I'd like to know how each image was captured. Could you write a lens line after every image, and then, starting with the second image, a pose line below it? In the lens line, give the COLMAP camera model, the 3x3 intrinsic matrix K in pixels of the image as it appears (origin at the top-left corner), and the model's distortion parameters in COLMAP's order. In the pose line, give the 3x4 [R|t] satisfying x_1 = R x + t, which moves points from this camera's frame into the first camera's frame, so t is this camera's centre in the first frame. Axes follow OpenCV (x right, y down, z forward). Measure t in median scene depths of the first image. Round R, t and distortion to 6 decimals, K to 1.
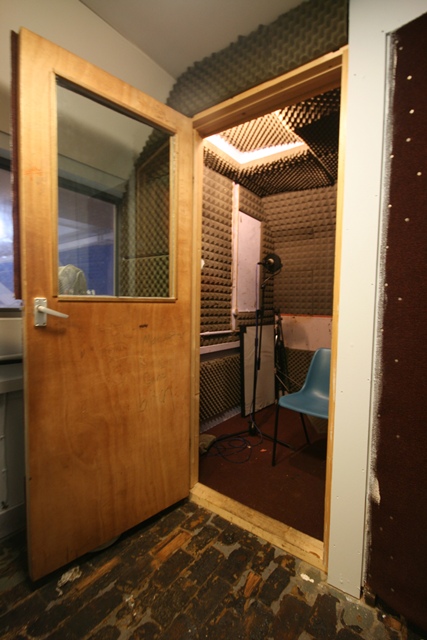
lens RADIAL K [[302.1, 0, 213.3], [0, 302.1, 320.0], [0, 0, 1]] dist [0.006104, -0.007064]
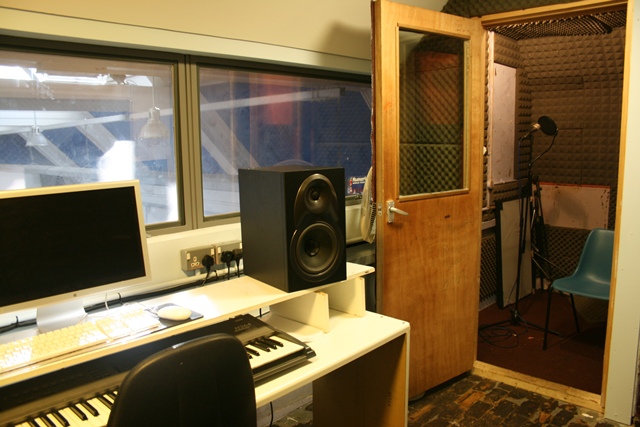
lens RADIAL K [[526.7, 0, 318.3], [0, 526.7, 217.0], [0, 0, 1]] dist [-0.150195, 0.106558]
pose [[0.992837, -0.015316, -0.118488, -0.476439], [0.026259, 0.995472, 0.091354, -0.169120], [0.116552, -0.093811, 0.988744, -0.988227]]
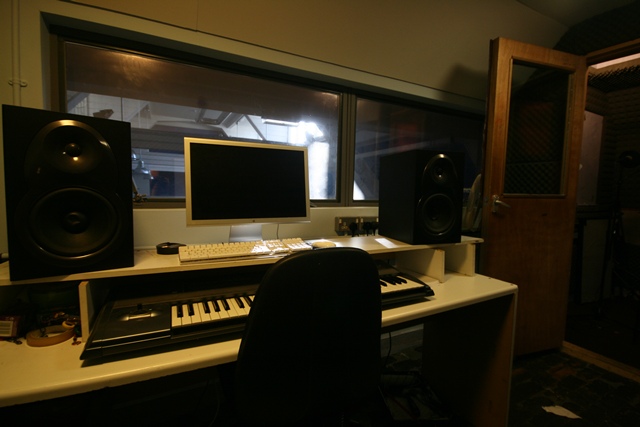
lens RADIAL K [[302.1, 0, 320.9], [0, 302.1, 216.3], [0, 0, 1]] dist [0.006104, -0.007064]
pose [[0.899795, 0.037625, -0.434687, -0.552884], [-0.029764, 0.999247, 0.024881, 0.023017], [0.435296, -0.009450, 0.900238, -0.727306]]
